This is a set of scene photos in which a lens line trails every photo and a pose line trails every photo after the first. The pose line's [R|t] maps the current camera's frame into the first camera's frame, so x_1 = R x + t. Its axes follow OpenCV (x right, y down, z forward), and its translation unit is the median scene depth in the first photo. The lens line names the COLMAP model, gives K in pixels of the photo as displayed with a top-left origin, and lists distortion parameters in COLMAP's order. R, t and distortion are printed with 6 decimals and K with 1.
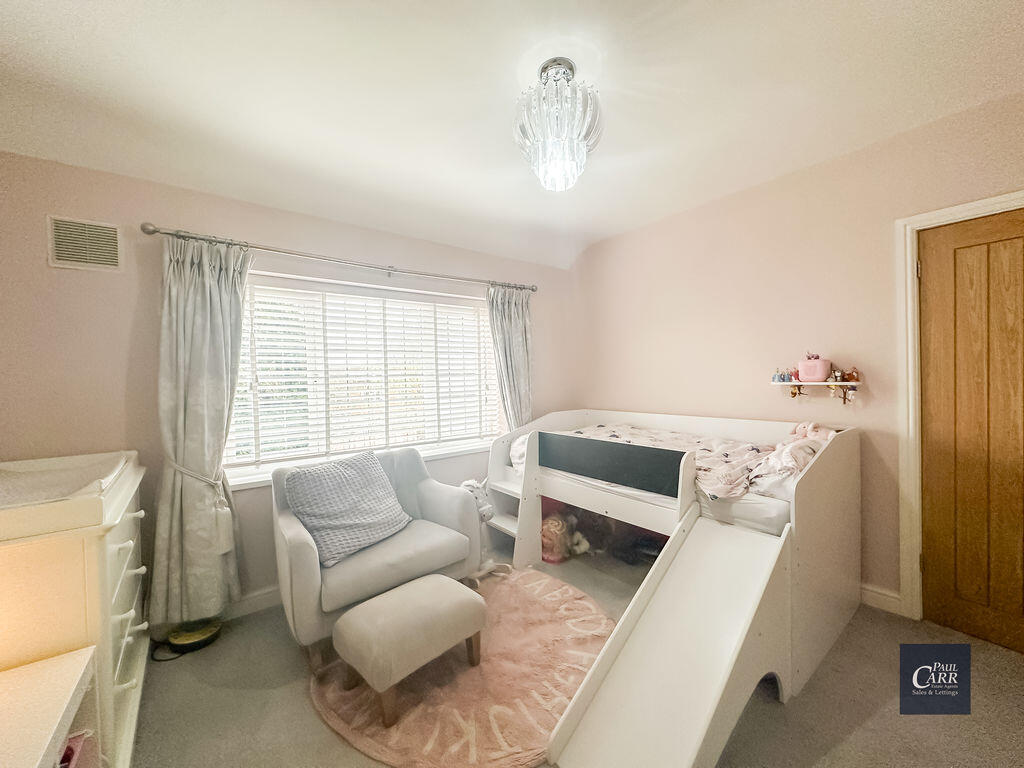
lens RADIAL K [[407.3, 0, 512.3], [0, 407.3, 381.1], [0, 0, 1]] dist [-0.004446, 0.000437]
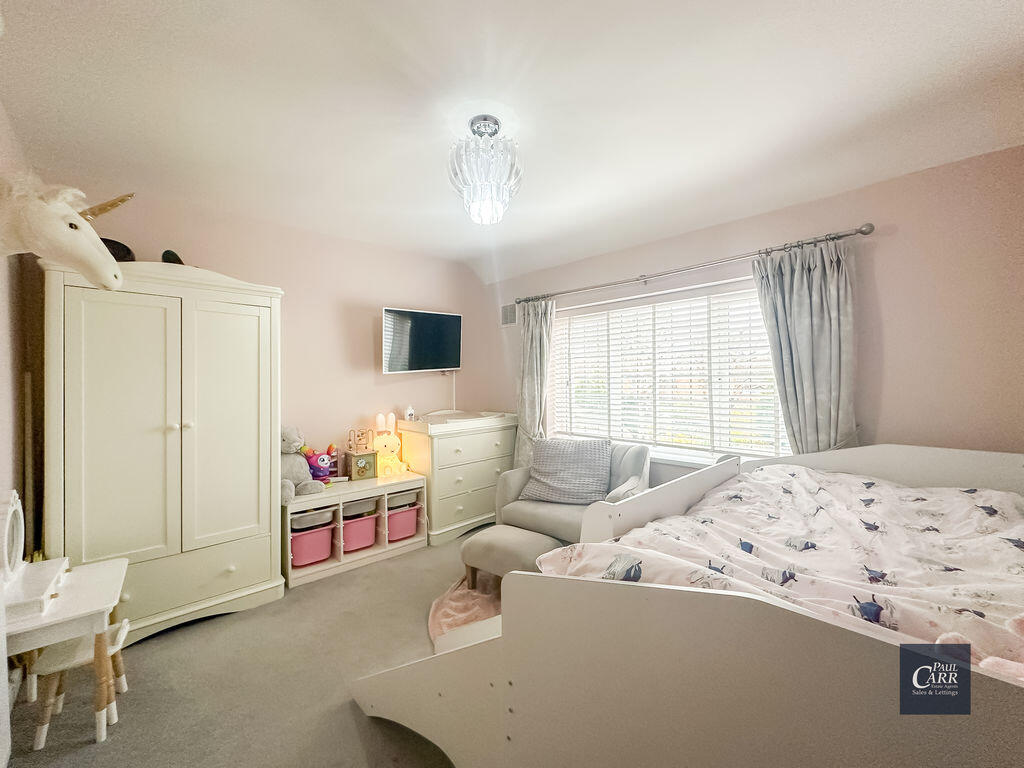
lens RADIAL K [[407.3, 0, 512.3], [0, 407.3, 381.1], [0, 0, 1]] dist [-0.004446, 0.000437]
pose [[0.106079, 0.017096, -0.994211, 0.871980], [-0.011777, 0.999804, 0.015936, -0.017852], [0.994288, 0.010019, 0.106259, 0.643832]]
